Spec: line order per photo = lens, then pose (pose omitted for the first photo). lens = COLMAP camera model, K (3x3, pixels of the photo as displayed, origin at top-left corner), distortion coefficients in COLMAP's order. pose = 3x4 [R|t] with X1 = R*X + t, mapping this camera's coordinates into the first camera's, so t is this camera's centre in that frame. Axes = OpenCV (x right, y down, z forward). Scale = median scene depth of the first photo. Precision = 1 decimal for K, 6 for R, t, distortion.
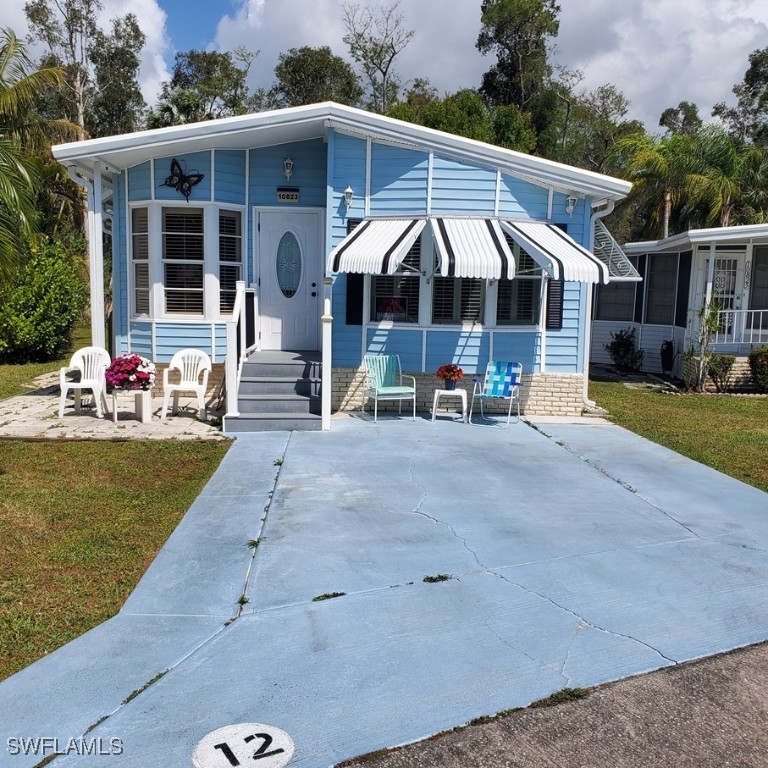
lens RADIAL K [[807.7, 0, 382.3], [0, 807.7, 385.8], [0, 0, 1]] dist [0.019176, 0.000000]
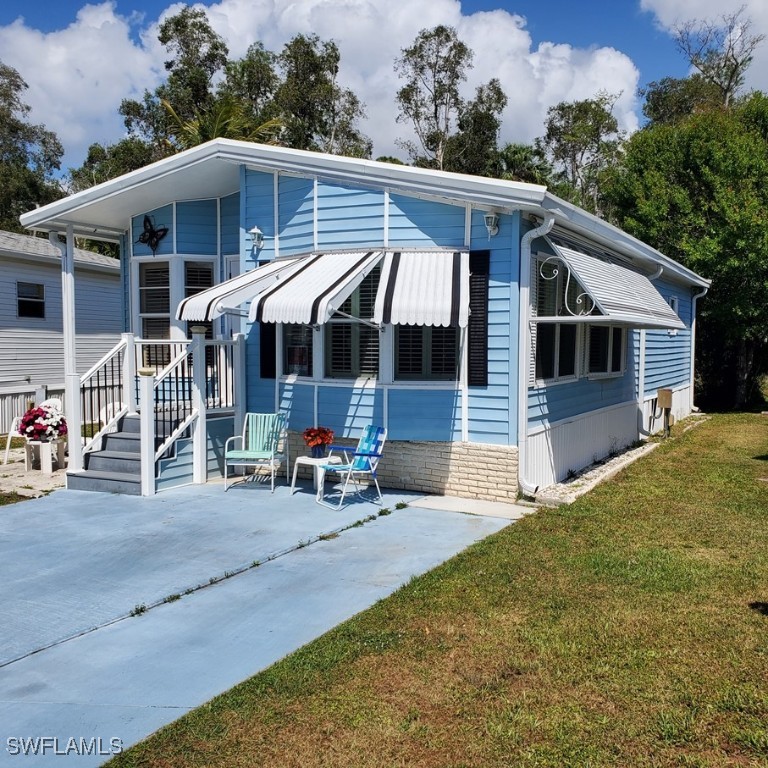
lens RADIAL K [[807.7, 0, 382.8], [0, 807.7, 382.3], [0, 0, 1]] dist [0.019176, 0.000000]
pose [[0.857656, 0.008649, -0.514151, 0.528878], [-0.042367, 0.997648, -0.053890, -0.028490], [0.512476, 0.068003, 0.856005, 0.297039]]
